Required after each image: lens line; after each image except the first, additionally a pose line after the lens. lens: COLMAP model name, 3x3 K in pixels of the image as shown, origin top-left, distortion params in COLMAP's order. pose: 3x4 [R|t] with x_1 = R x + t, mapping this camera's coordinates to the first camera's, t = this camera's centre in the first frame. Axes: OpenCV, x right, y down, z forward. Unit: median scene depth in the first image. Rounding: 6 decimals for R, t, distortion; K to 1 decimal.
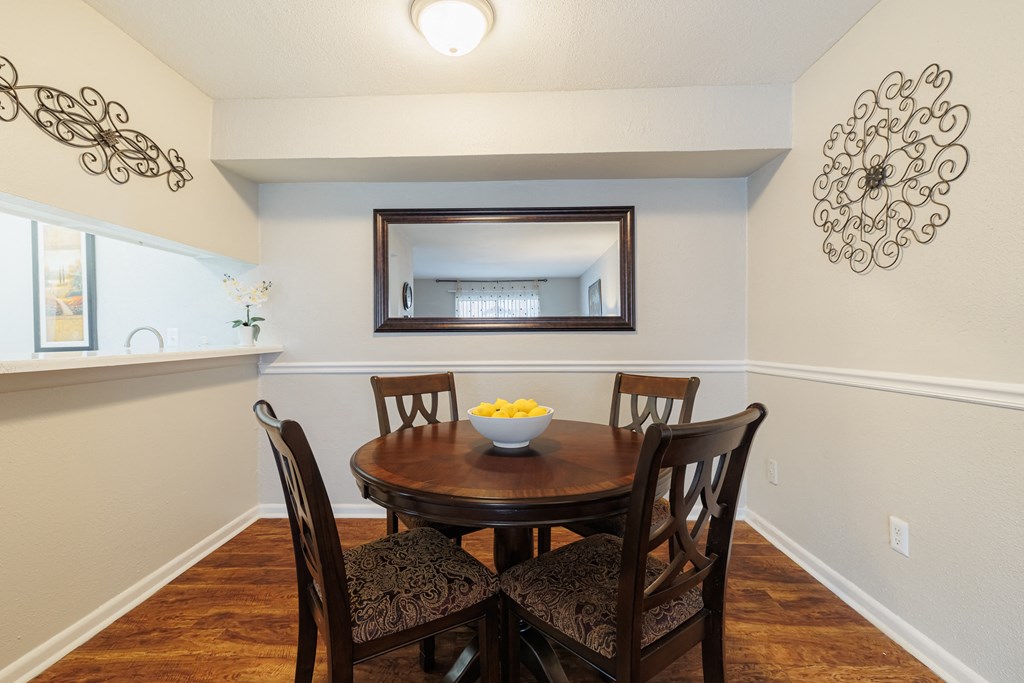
lens RADIAL K [[449.7, 0, 513.4], [0, 449.7, 334.6], [0, 0, 1]] dist [0.002844, -0.001288]
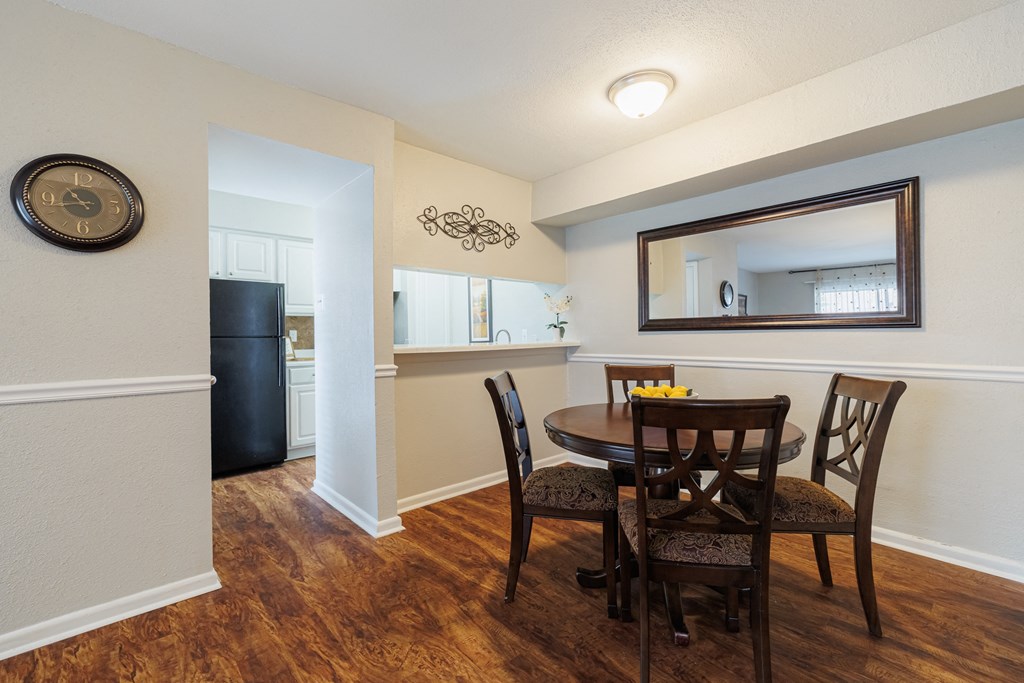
lens RADIAL K [[449.7, 0, 515.9], [0, 449.7, 337.0], [0, 0, 1]] dist [0.002844, -0.001288]
pose [[0.693211, 0.003121, -0.720728, 0.485520], [0.005314, 0.999941, 0.009441, -0.004653], [0.720715, -0.010374, 0.693154, -0.146326]]
